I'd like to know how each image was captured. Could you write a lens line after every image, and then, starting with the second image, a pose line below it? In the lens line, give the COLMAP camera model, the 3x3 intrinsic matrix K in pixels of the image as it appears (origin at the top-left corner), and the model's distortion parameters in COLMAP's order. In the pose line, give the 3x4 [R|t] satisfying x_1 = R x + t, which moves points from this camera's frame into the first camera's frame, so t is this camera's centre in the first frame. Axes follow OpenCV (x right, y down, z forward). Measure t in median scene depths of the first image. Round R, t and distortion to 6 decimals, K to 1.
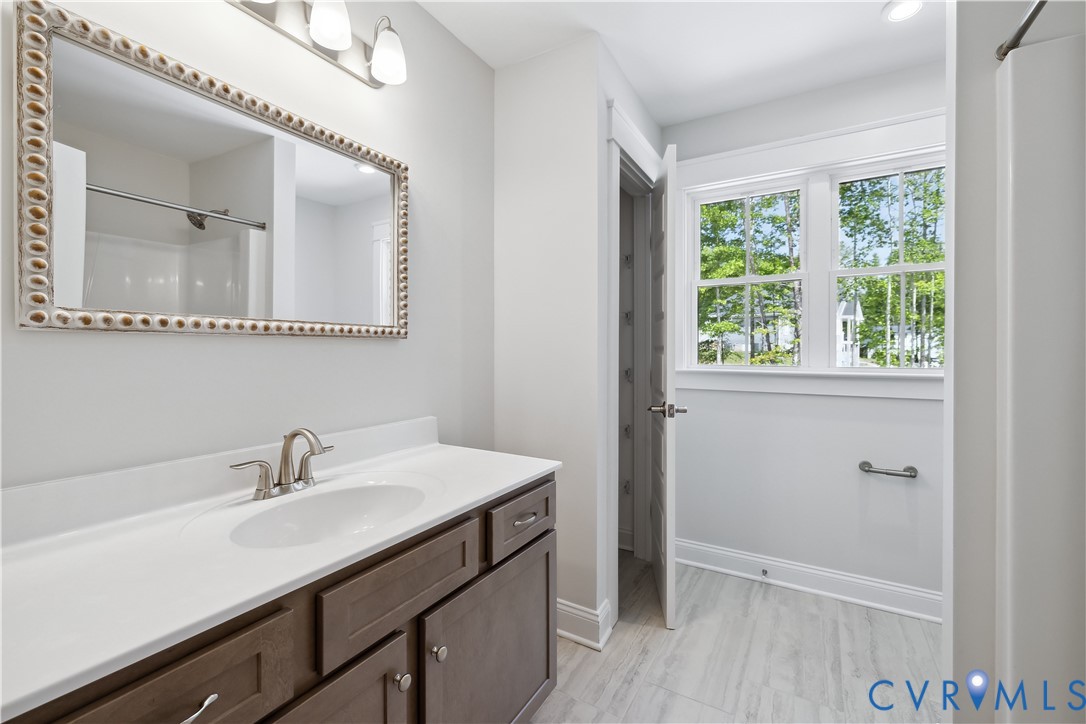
lens RADIAL K [[464.7, 0, 543.0], [0, 464.7, 362.0], [0, 0, 1]] dist [0.000990, 0.000290]
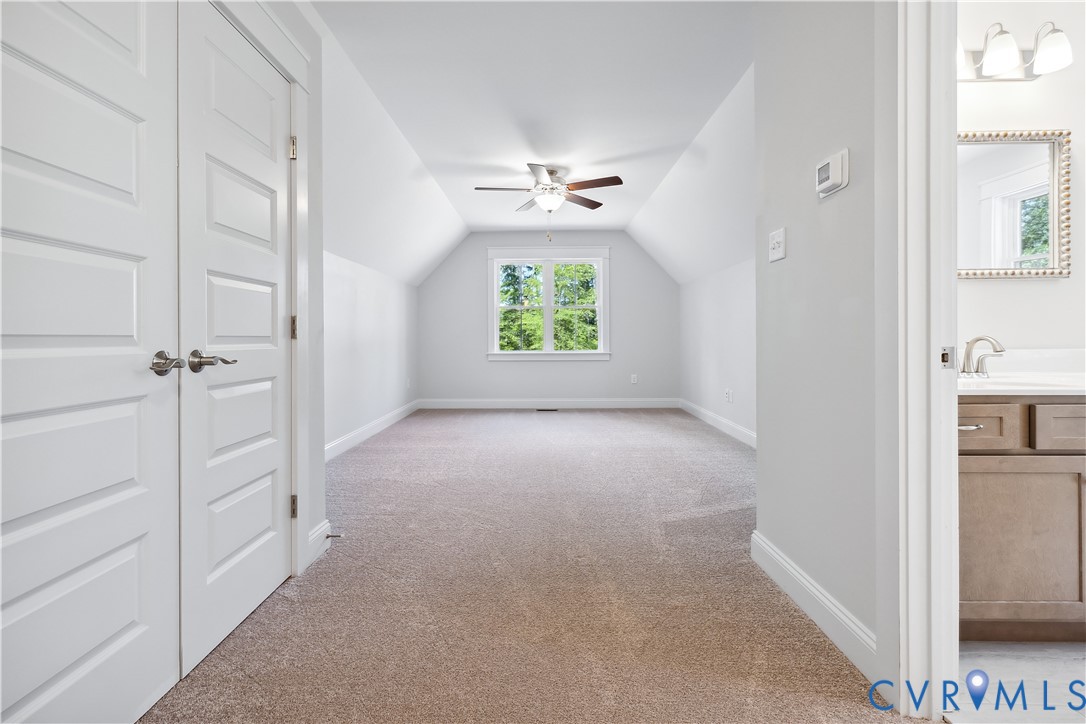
lens RADIAL K [[464.7, 0, 543.0], [0, 464.7, 362.0], [0, 0, 1]] dist [0.000990, 0.000290]
pose [[0.503841, -0.003767, -0.863788, 0.053846], [-0.012203, 0.999860, -0.011479, 0.200556], [0.863710, 0.016324, 0.503724, -0.766309]]
